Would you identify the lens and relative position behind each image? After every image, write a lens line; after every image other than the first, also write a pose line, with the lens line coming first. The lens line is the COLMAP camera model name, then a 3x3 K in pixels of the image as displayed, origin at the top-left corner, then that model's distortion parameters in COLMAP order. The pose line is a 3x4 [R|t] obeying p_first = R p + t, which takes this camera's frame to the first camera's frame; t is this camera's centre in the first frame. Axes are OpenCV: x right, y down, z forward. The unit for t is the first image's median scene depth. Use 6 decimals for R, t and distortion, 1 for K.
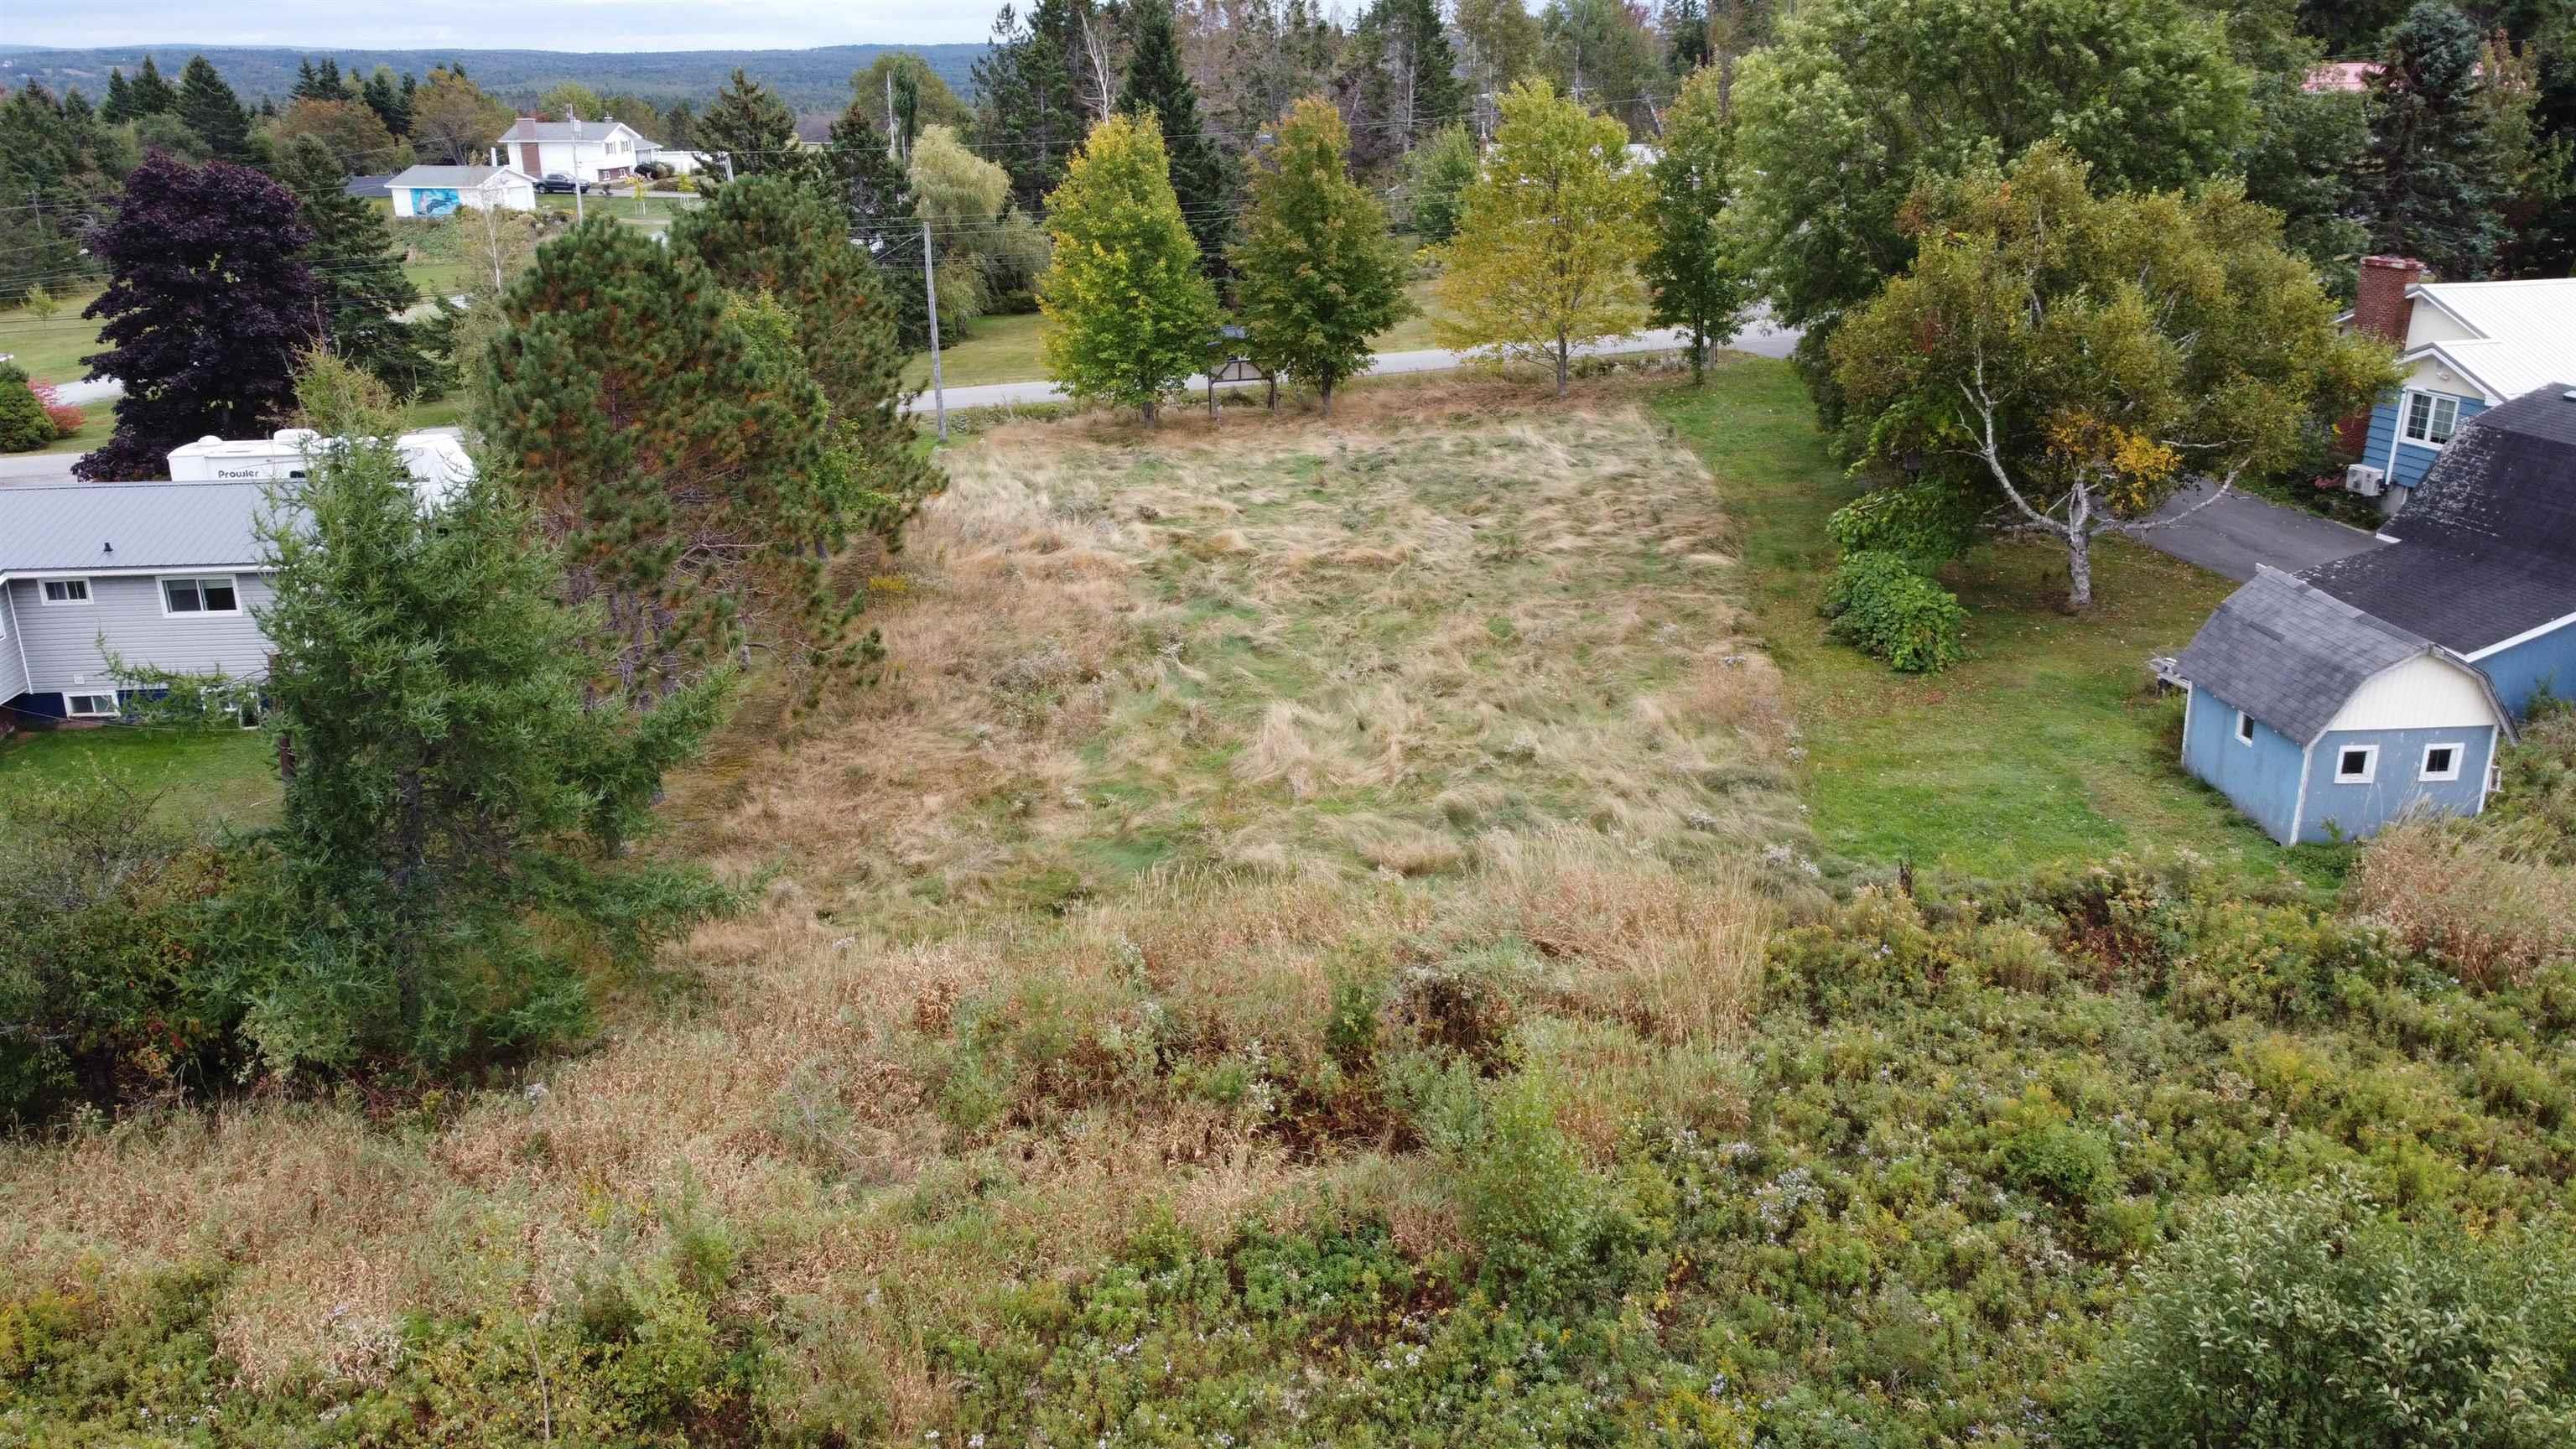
lens RADIAL K [[1945.1, 0, 1299.5], [0, 1945.1, 726.3], [0, 0, 1]] dist [0.013613, -0.014869]
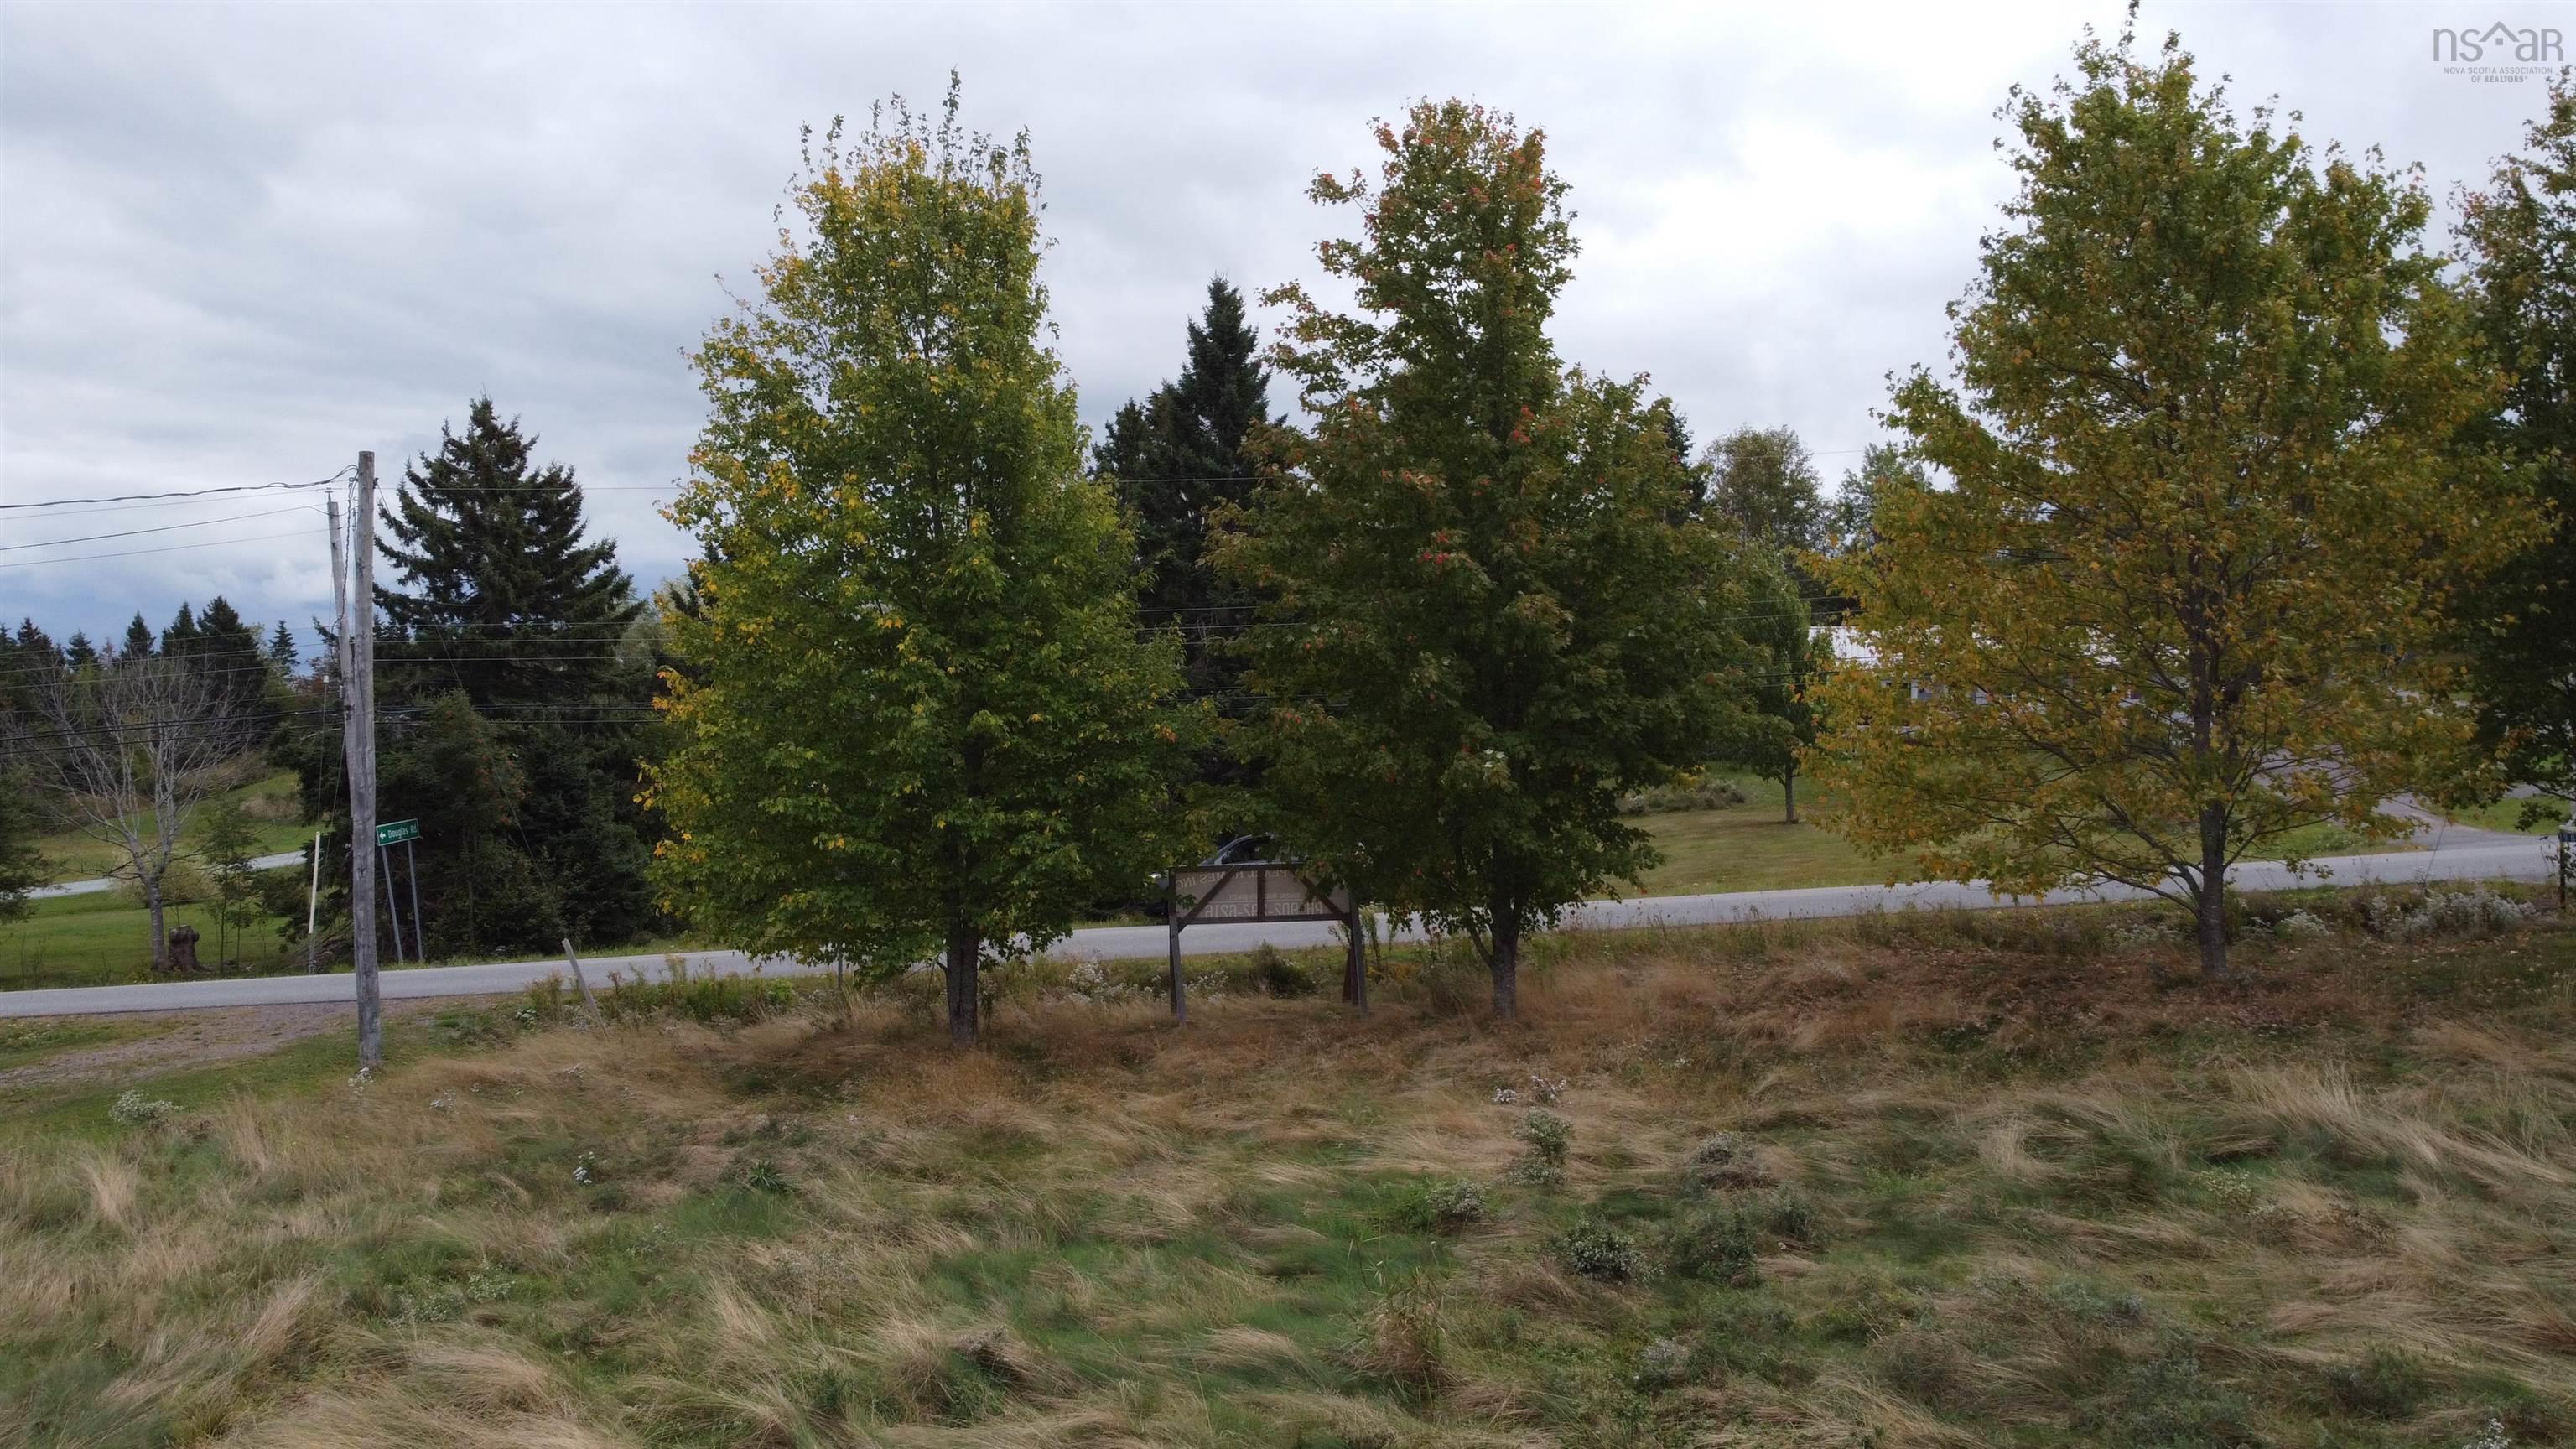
lens RADIAL K [[1952.1, 0, 1300.5], [0, 1952.1, 716.6], [0, 0, 1]] dist [0.014964, -0.011930]
pose [[0.993657, 0.004776, -0.112352, 0.027646], [-0.040549, 0.947101, -0.318365, -0.171410], [0.104888, 0.320901, 0.941287, 1.120900]]
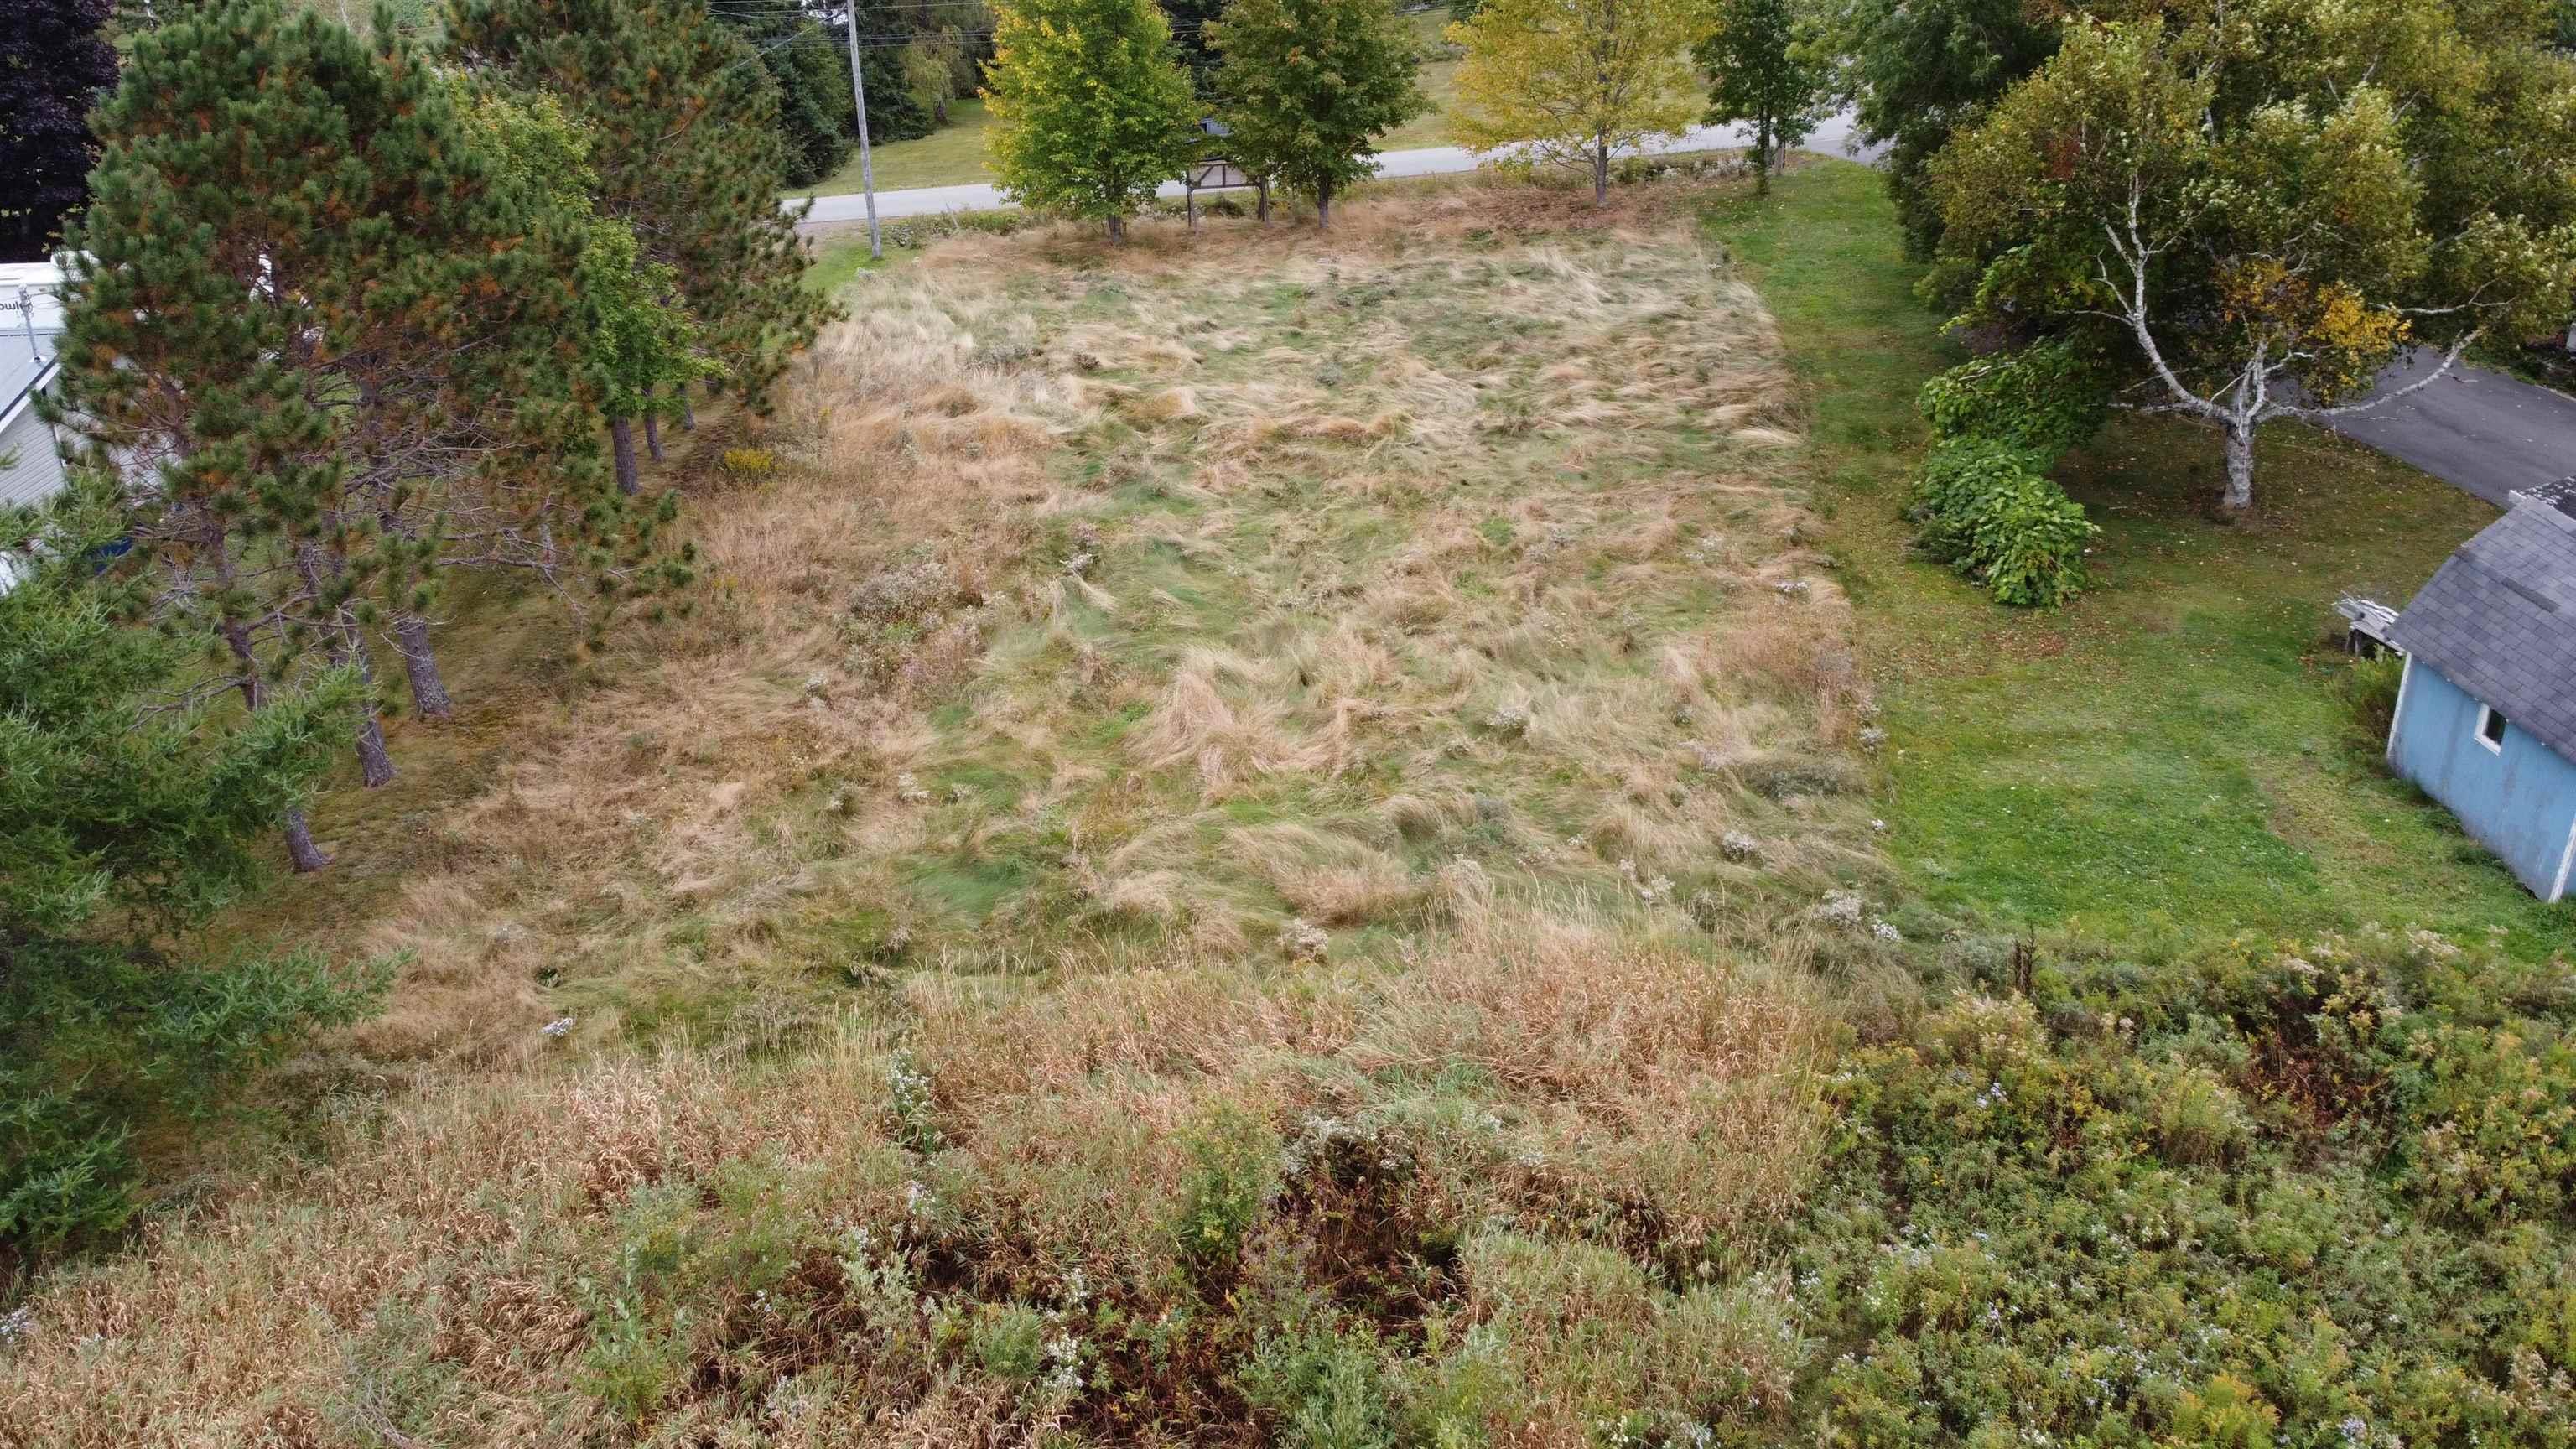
lens RADIAL K [[1952.1, 0, 1300.5], [0, 1952.1, 716.6], [0, 0, 1]] dist [0.014964, -0.011930]
pose [[0.999655, 0.012361, -0.023175, 0.044142], [-0.009889, 0.994536, 0.103925, -0.060463], [0.024333, -0.103660, 0.994315, 0.206429]]
